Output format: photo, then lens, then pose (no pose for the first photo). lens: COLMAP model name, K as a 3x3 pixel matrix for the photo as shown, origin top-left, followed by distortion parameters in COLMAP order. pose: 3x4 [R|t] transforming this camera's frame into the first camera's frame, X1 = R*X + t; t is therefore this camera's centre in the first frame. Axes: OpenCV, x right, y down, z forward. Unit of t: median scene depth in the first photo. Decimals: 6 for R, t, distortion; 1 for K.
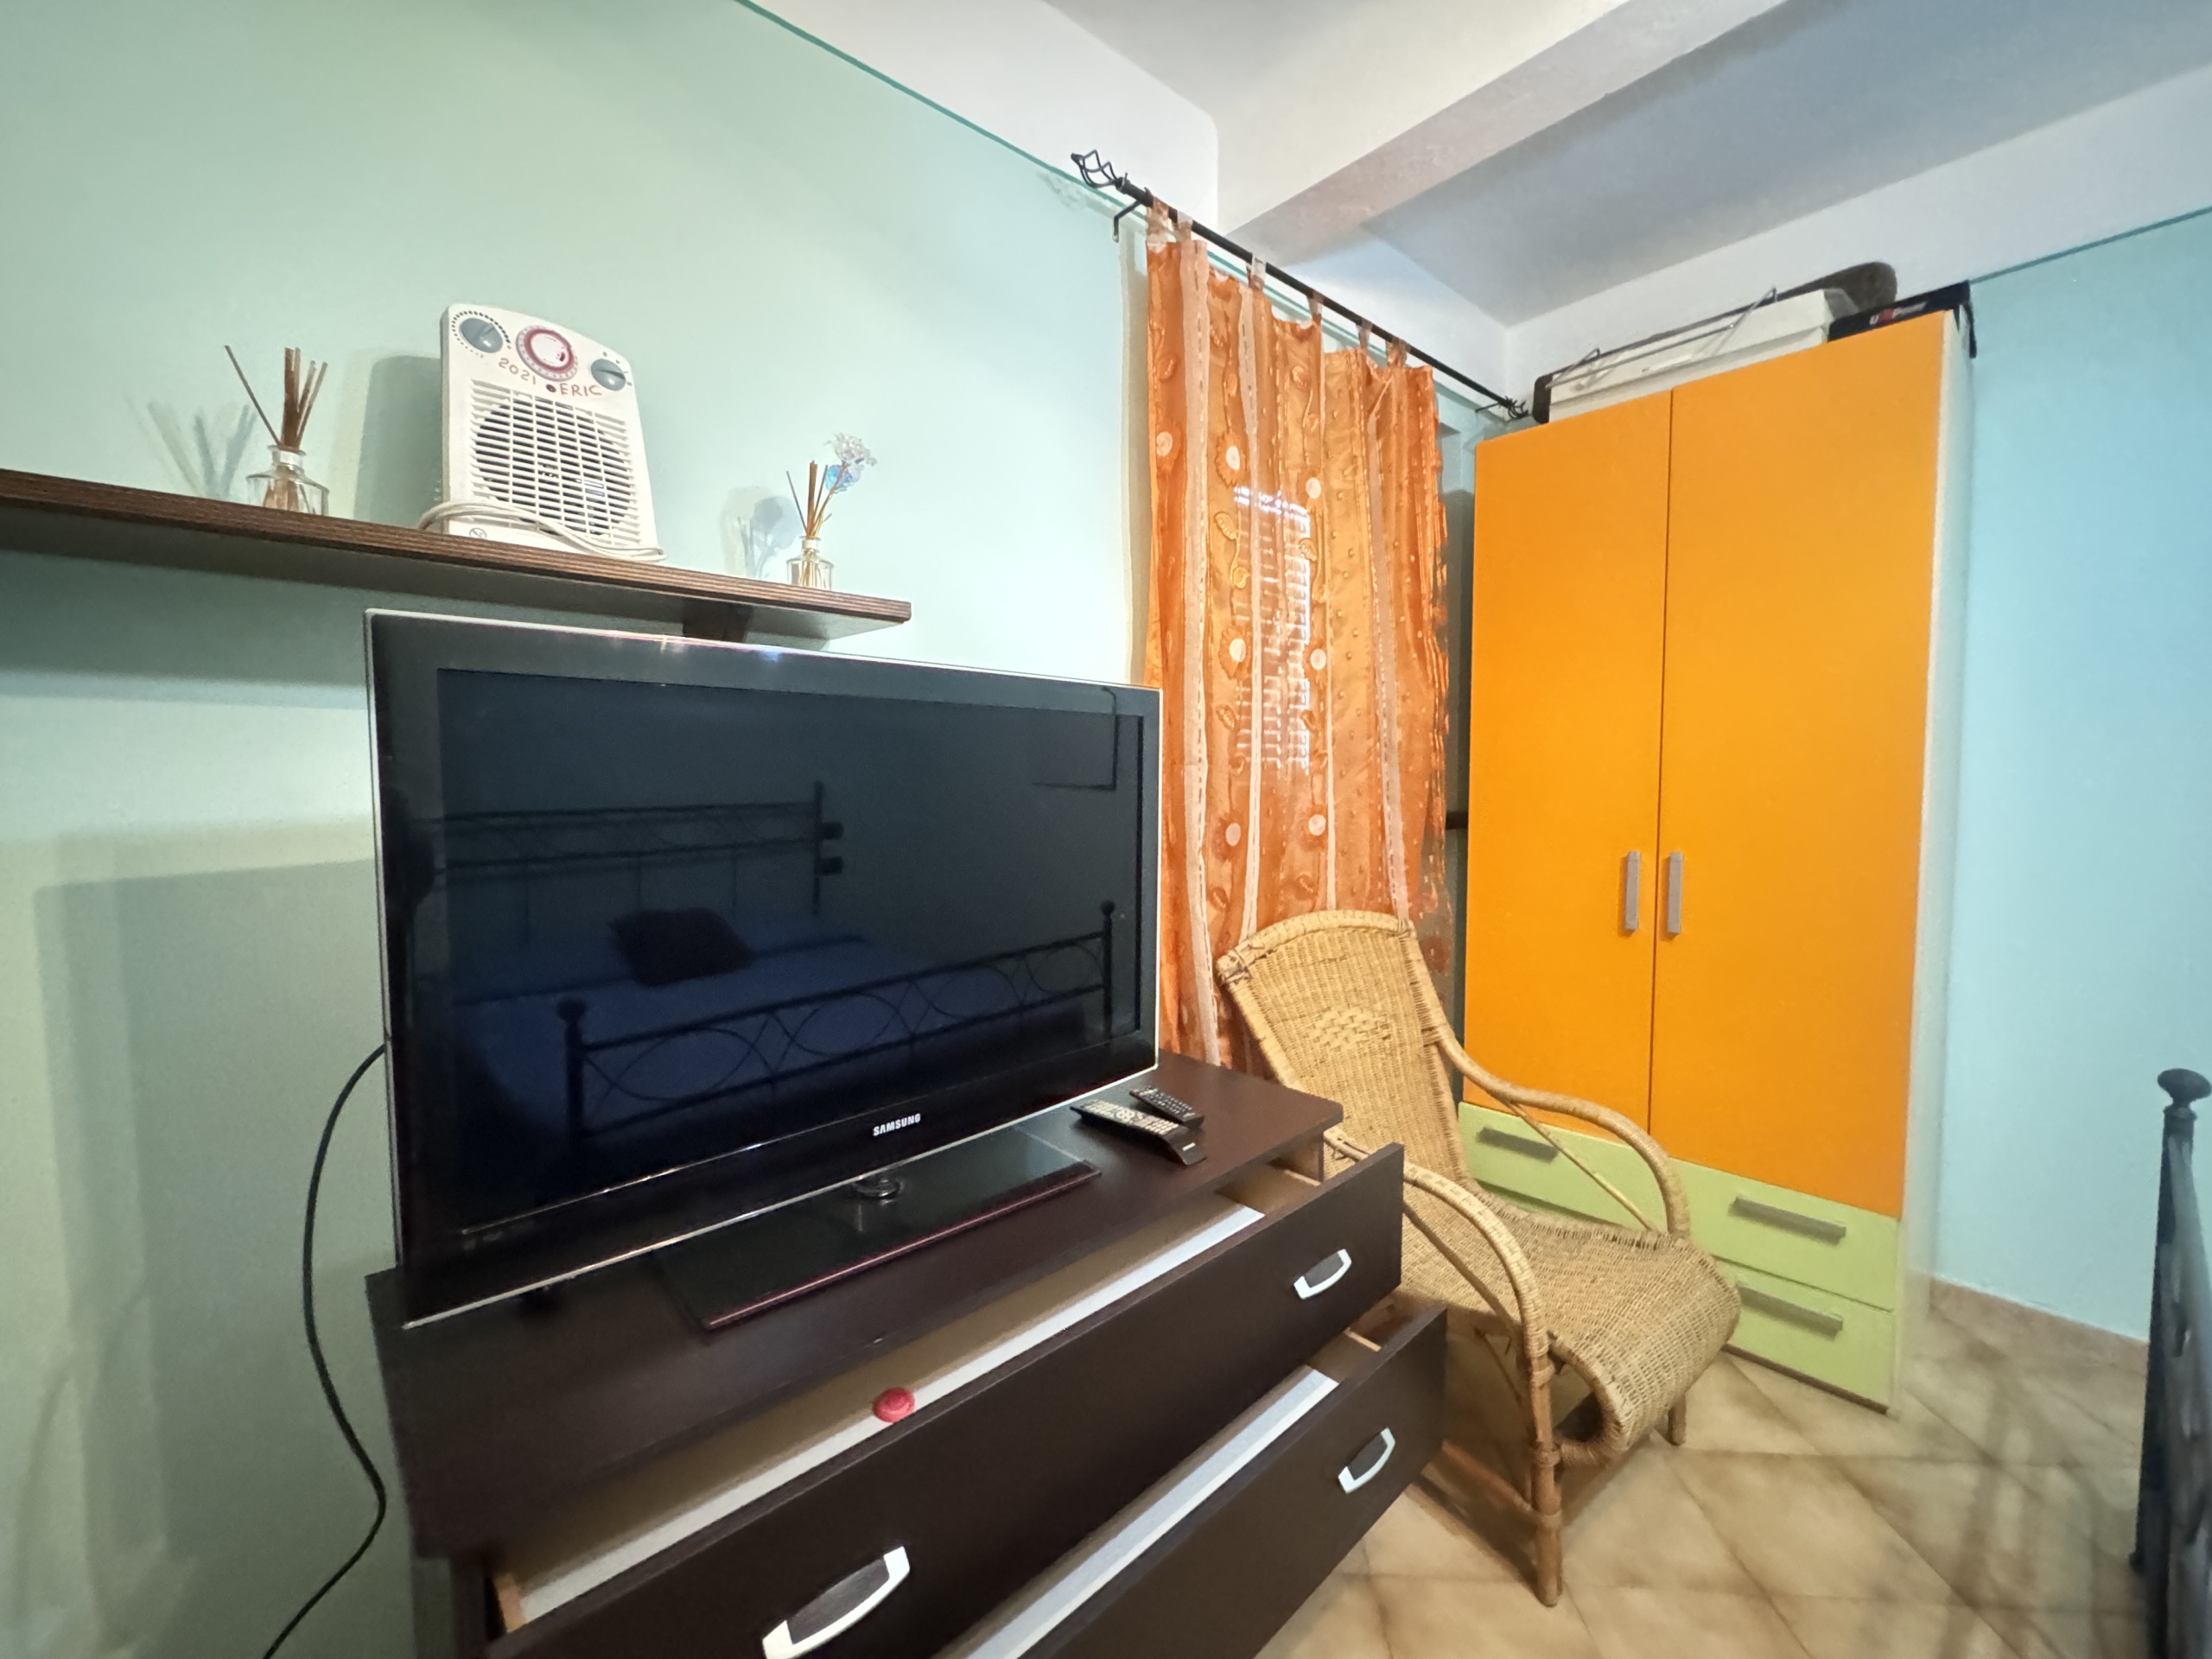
lens RADIAL K [[885.0, 0, 1107.6], [0, 885.0, 828.1], [0, 0, 1]] dist [-0.004104, 0.000680]
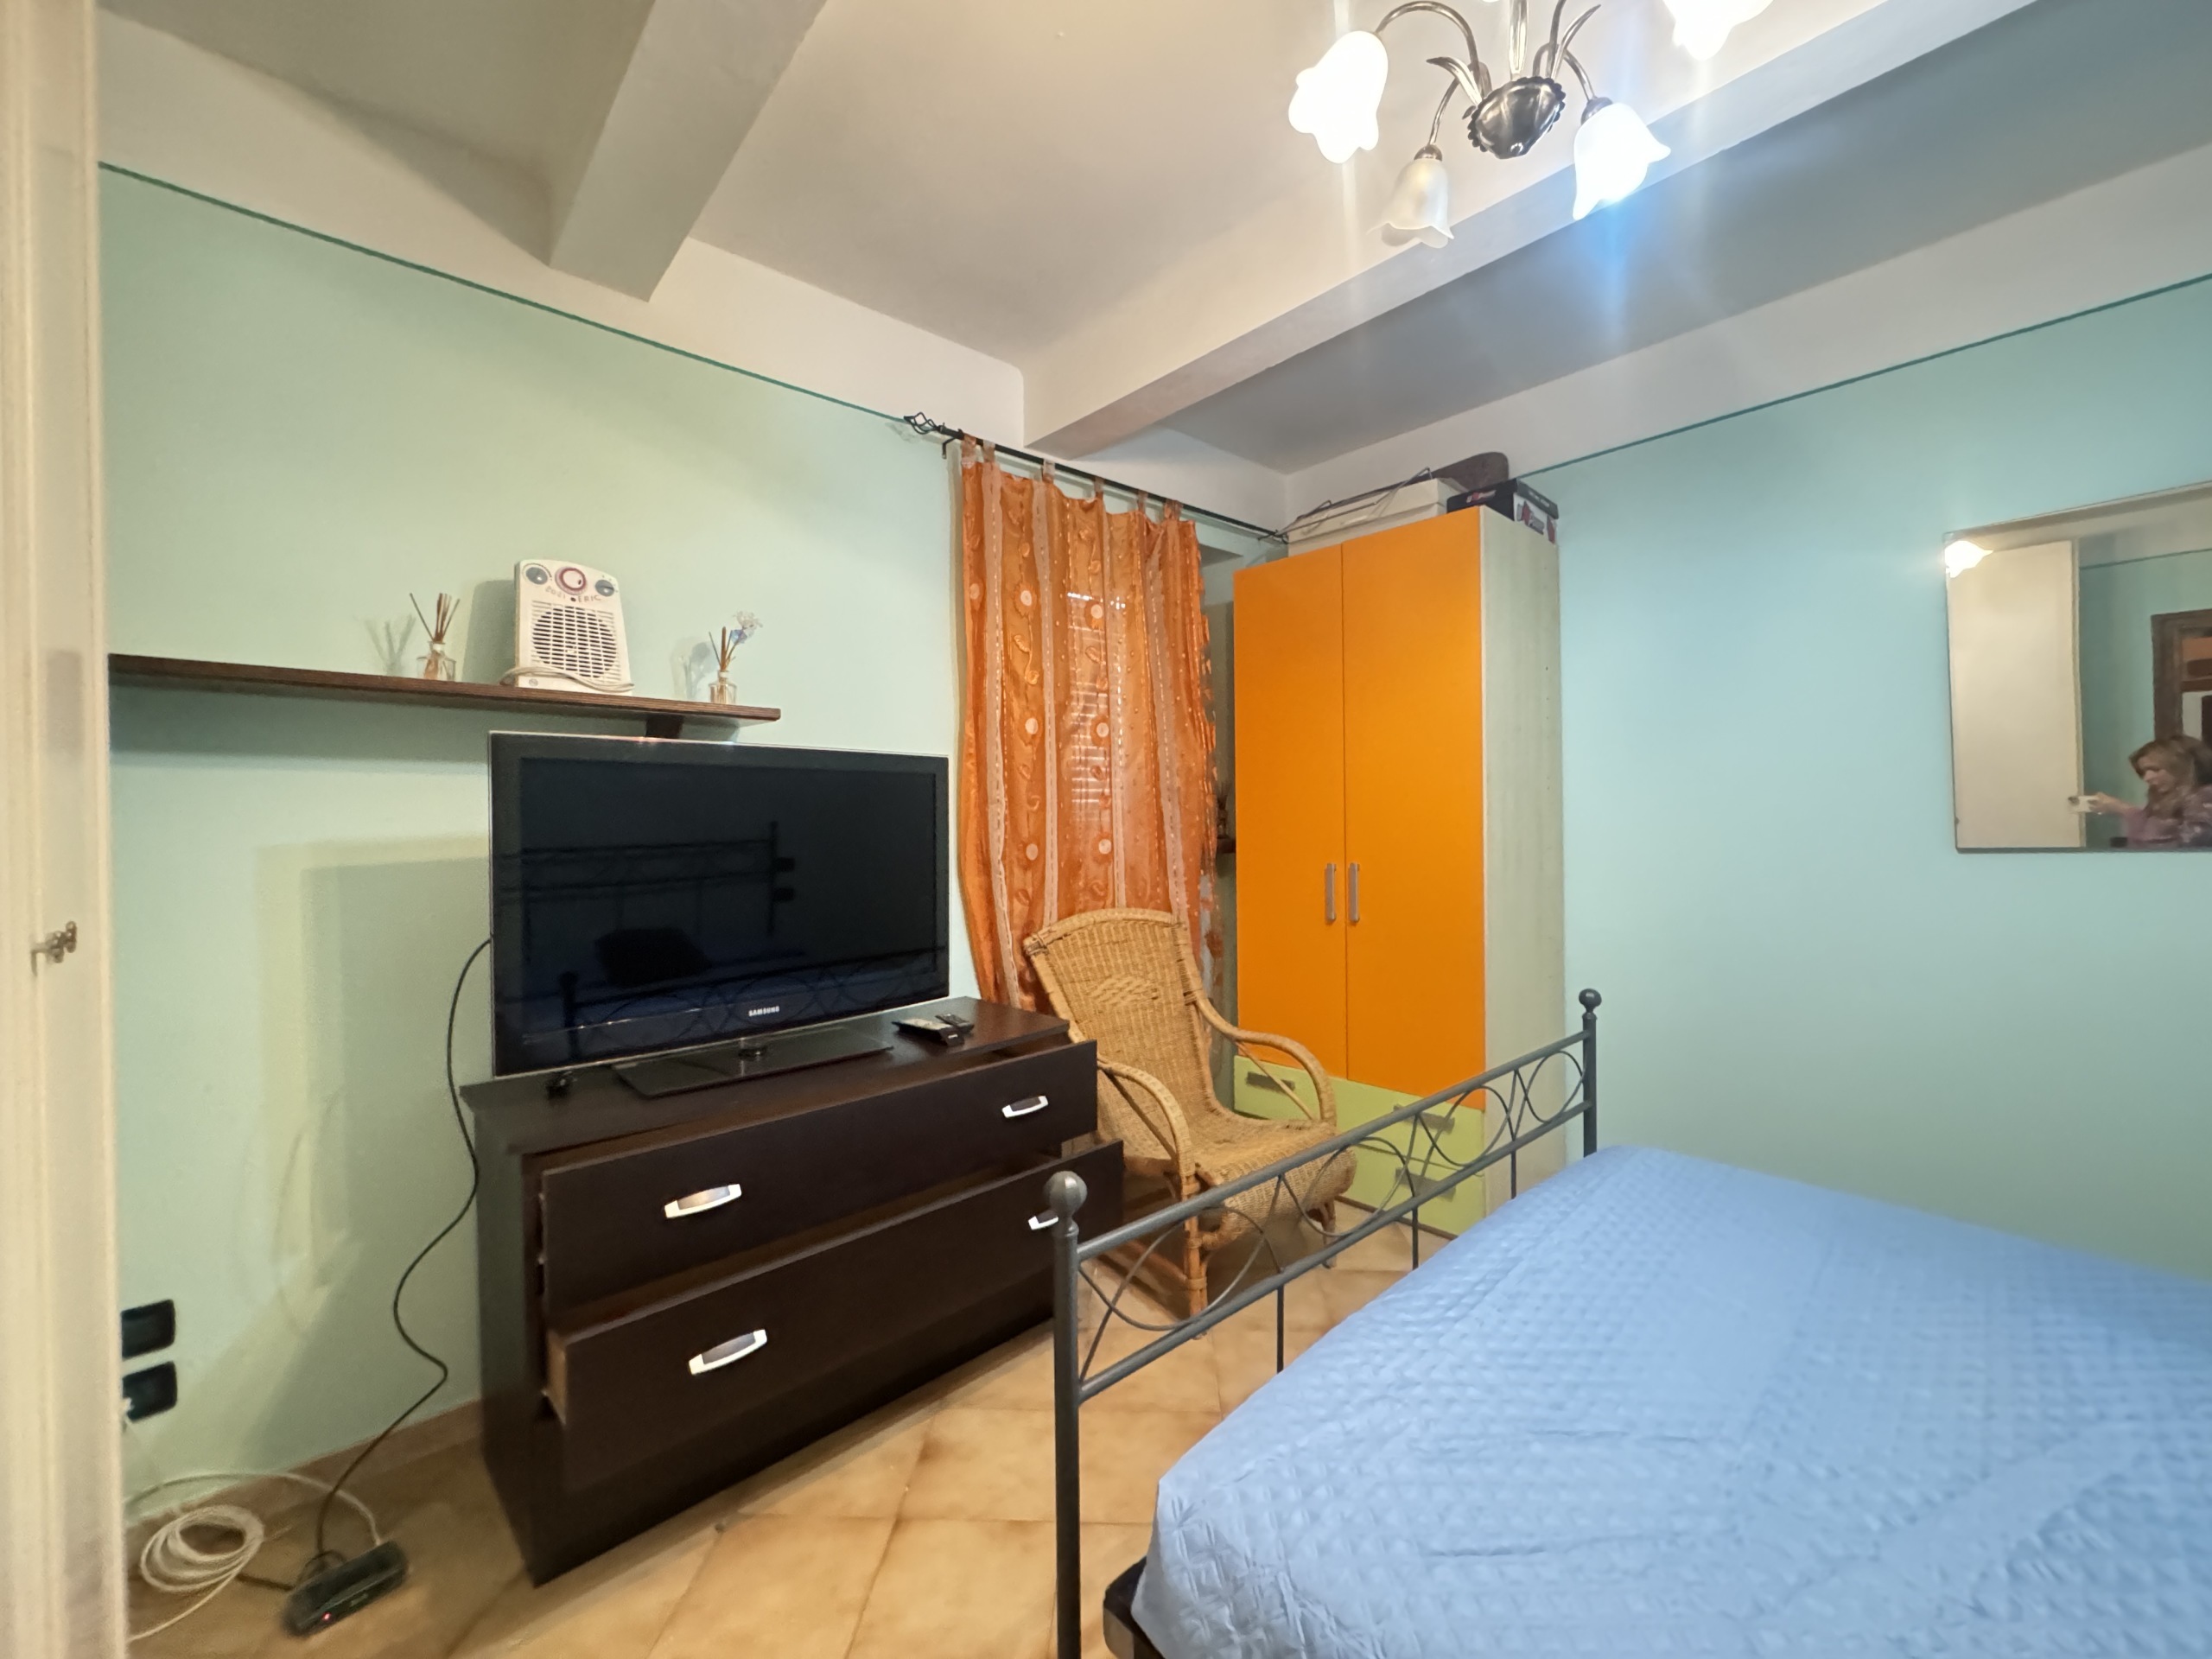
lens RADIAL K [[885.0, 0, 1108.9], [0, 885.0, 827.1], [0, 0, 1]] dist [-0.004104, 0.000680]
pose [[0.999863, -0.007714, 0.014642, 0.255890], [0.008458, 0.998639, -0.051458, 0.043911], [-0.014225, 0.051575, 0.998568, -0.466966]]
